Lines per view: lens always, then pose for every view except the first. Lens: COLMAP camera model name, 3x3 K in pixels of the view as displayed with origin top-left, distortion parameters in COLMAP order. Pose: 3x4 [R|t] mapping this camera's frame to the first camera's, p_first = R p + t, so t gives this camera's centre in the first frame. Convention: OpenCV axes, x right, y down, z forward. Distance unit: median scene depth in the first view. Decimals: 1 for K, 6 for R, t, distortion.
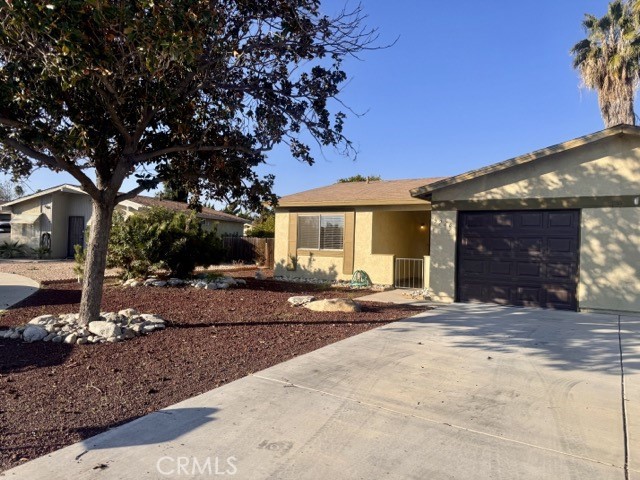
lens RADIAL K [[449.6, 0, 319.0], [0, 449.6, 248.0], [0, 0, 1]] dist [0.080785, -0.104391]
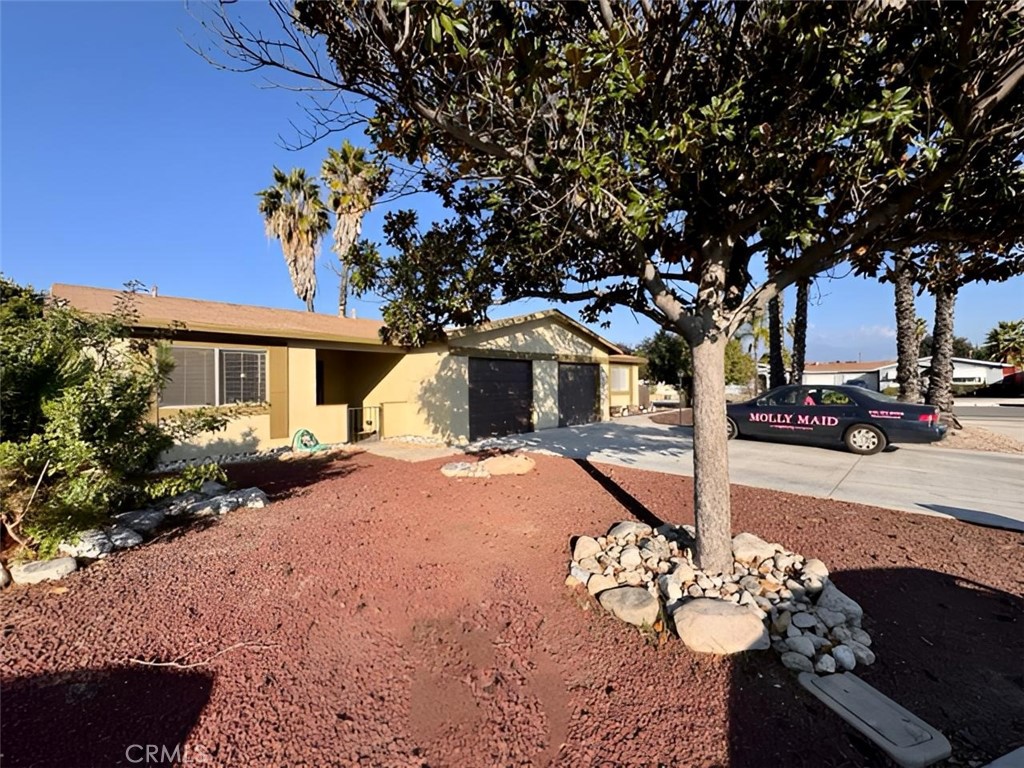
lens RADIAL K [[411.7, 0, 509.3], [0, 411.7, 381.8], [0, 0, 1]] dist [-0.001473, 0.000244]
pose [[0.213002, -0.021973, 0.976805, -0.666236], [0.028040, 0.999473, 0.016368, -0.039124], [-0.976649, 0.023903, 0.213505, 0.738092]]
